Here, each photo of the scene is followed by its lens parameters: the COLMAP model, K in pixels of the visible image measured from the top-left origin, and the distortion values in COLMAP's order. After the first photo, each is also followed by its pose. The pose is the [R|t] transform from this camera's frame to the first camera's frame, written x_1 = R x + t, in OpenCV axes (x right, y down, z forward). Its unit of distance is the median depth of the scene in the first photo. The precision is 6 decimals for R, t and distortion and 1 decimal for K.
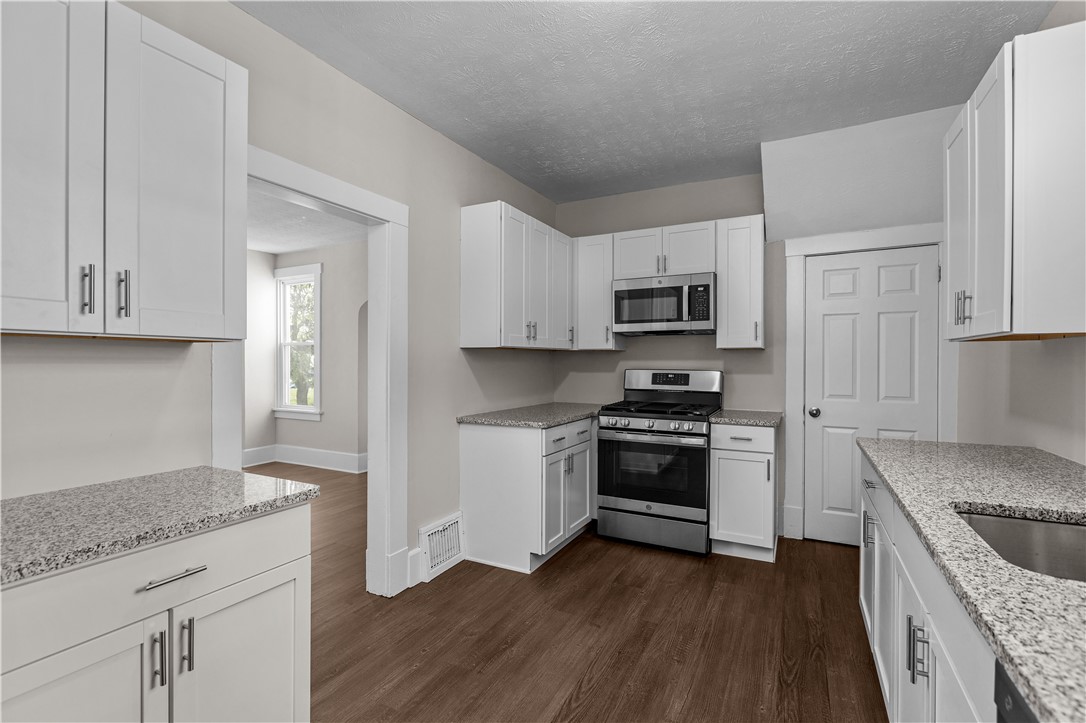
lens RADIAL K [[493.3, 0, 542.3], [0, 493.3, 361.7], [0, 0, 1]] dist [-0.003925, 0.000175]
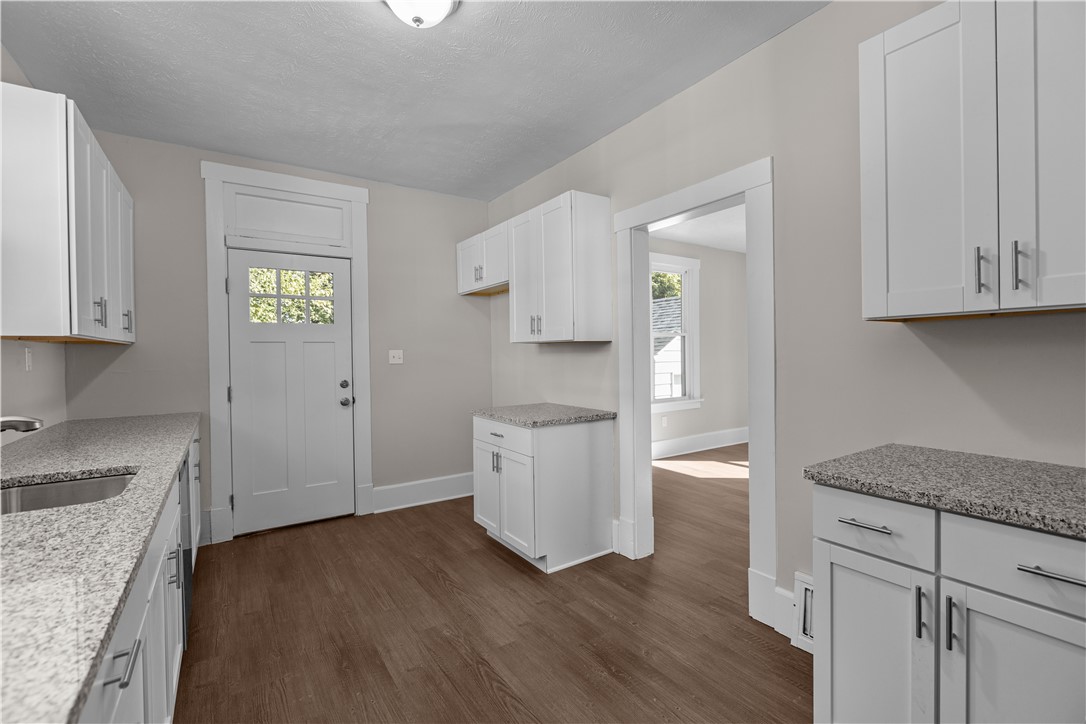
lens RADIAL K [[493.3, 0, 547.6], [0, 493.3, 357.4], [0, 0, 1]] dist [-0.003925, 0.000175]
pose [[-0.491934, 0.029306, -0.870139, 0.746030], [0.028493, 0.999440, 0.017552, -0.010853], [0.870166, -0.016158, -0.492493, 1.343778]]
